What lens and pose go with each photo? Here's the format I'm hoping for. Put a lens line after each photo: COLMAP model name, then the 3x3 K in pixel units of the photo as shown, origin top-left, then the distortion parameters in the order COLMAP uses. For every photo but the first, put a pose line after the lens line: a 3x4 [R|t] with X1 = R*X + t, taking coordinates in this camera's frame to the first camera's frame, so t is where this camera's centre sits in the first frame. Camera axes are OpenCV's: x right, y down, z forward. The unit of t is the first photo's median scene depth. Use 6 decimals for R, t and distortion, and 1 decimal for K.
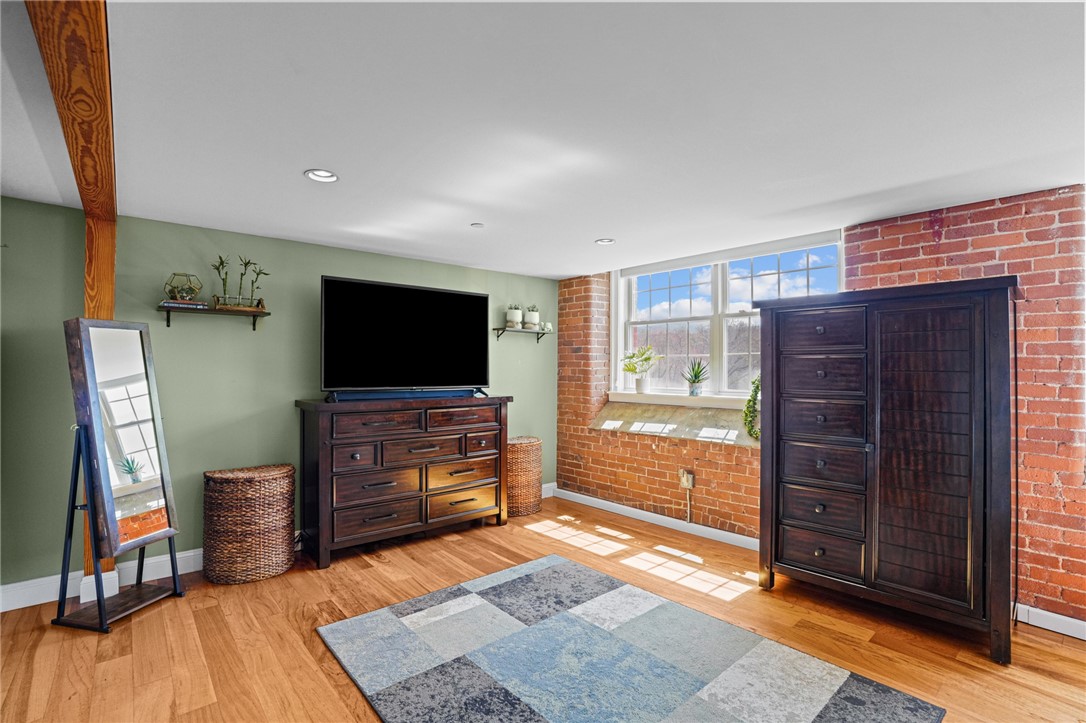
lens RADIAL K [[495.3, 0, 546.8], [0, 495.3, 366.3], [0, 0, 1]] dist [-0.023830, -0.000065]
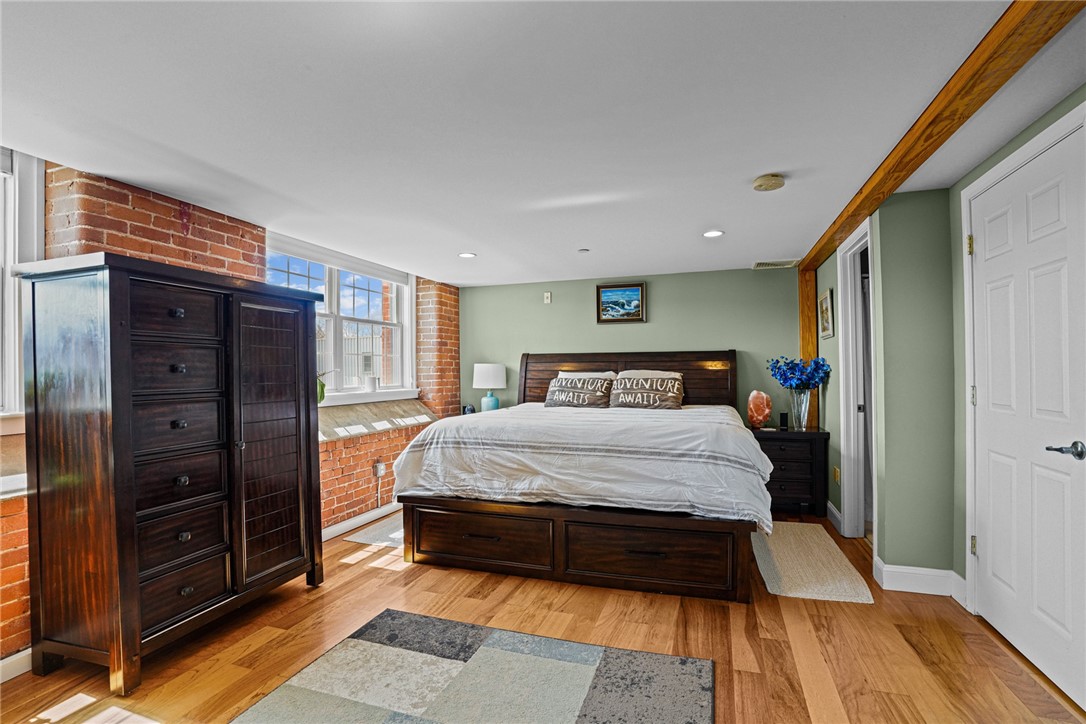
lens RADIAL K [[495.3, 0, 548.4], [0, 495.3, 369.7], [0, 0, 1]] dist [-0.023830, -0.000065]
pose [[-0.489932, 0.005630, 0.871743, -0.439212], [0.006039, 0.999977, -0.003064, 0.024782], [-0.871740, 0.003763, -0.489955, 0.897170]]
